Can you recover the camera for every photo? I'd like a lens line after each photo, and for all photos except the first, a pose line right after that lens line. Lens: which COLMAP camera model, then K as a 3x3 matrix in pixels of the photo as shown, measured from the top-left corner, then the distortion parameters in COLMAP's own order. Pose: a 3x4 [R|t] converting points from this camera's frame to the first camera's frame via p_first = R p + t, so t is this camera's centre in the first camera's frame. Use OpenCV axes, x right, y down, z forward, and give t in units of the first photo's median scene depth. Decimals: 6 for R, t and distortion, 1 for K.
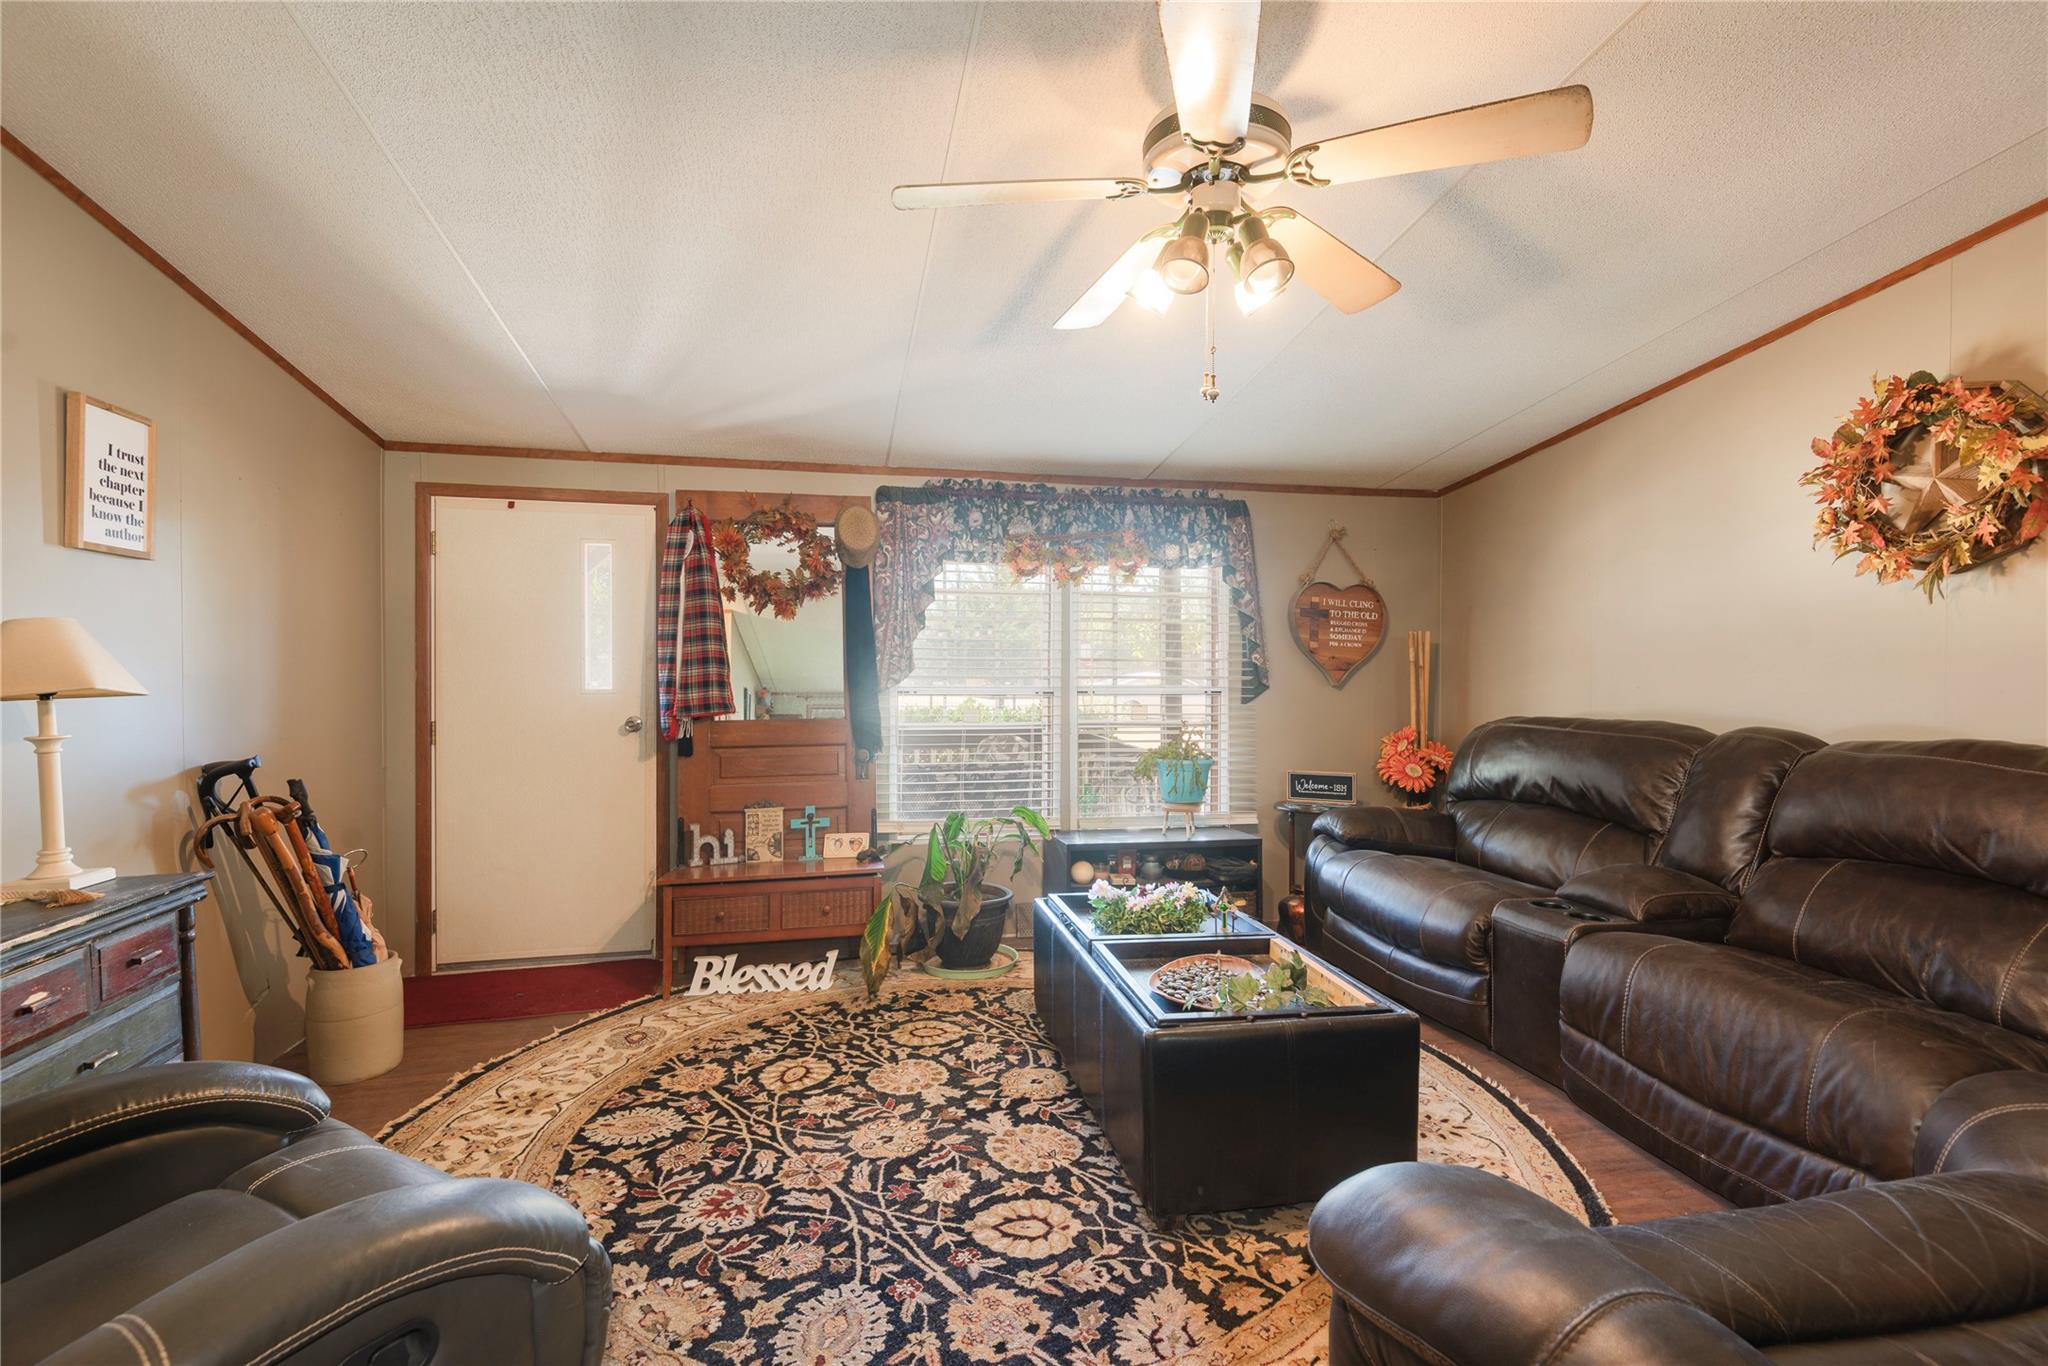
lens RADIAL K [[921.1, 0, 1022.9], [0, 921.1, 680.8], [0, 0, 1]] dist [0.030010, -0.020022]
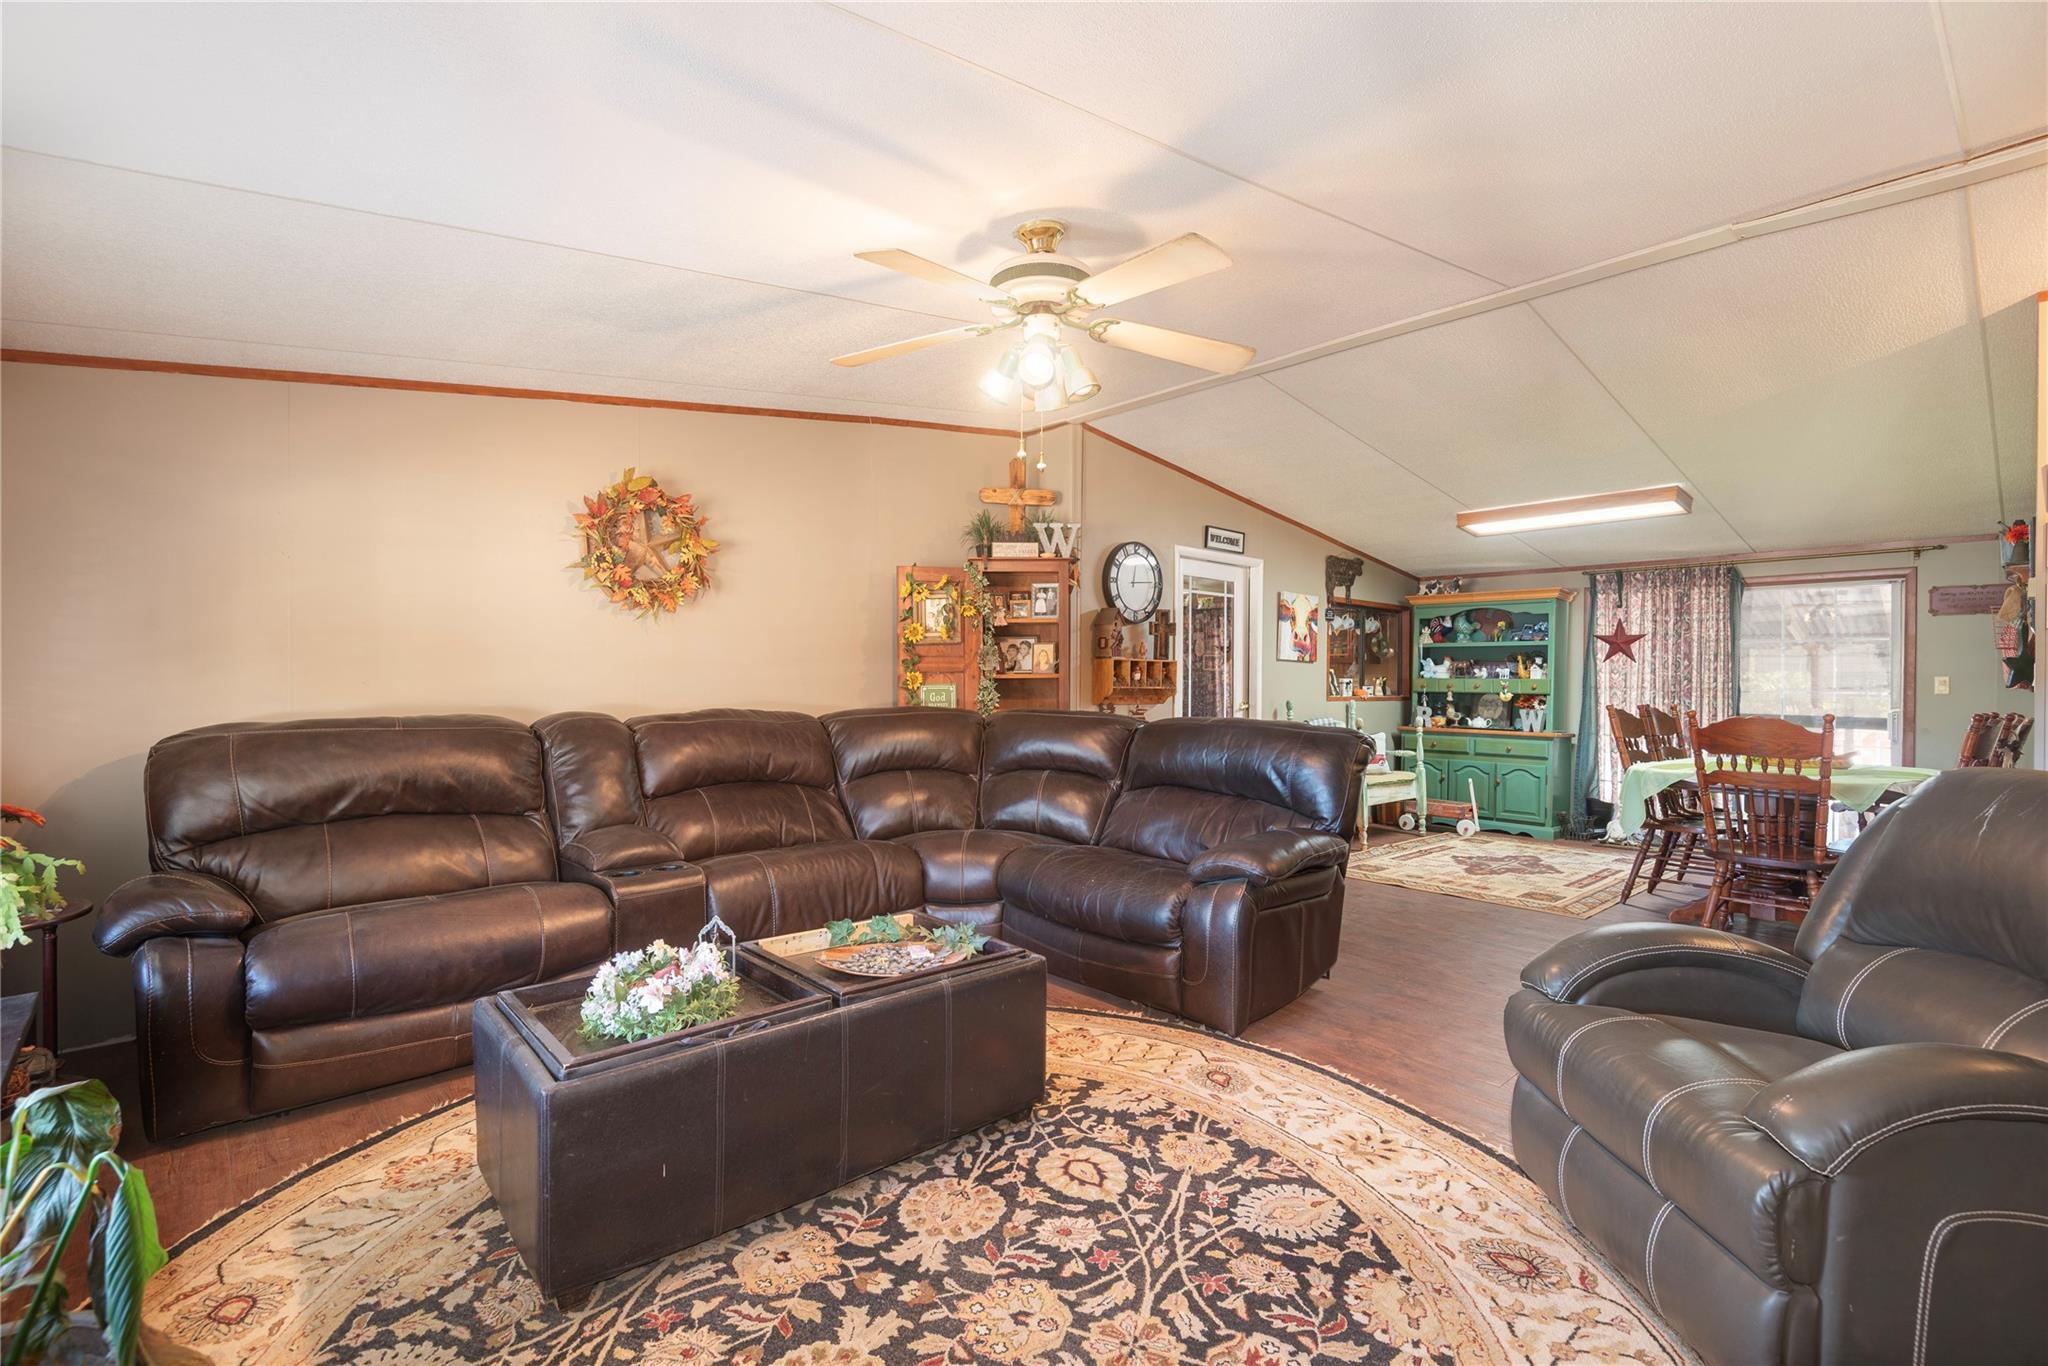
lens RADIAL K [[921.1, 0, 1022.9], [0, 921.1, 680.8], [0, 0, 1]] dist [0.030010, -0.020022]
pose [[-0.494975, -0.010333, 0.868846, -0.932975], [0.004722, 0.999883, 0.014581, -0.009194], [-0.868895, 0.011320, -0.494868, 1.640958]]
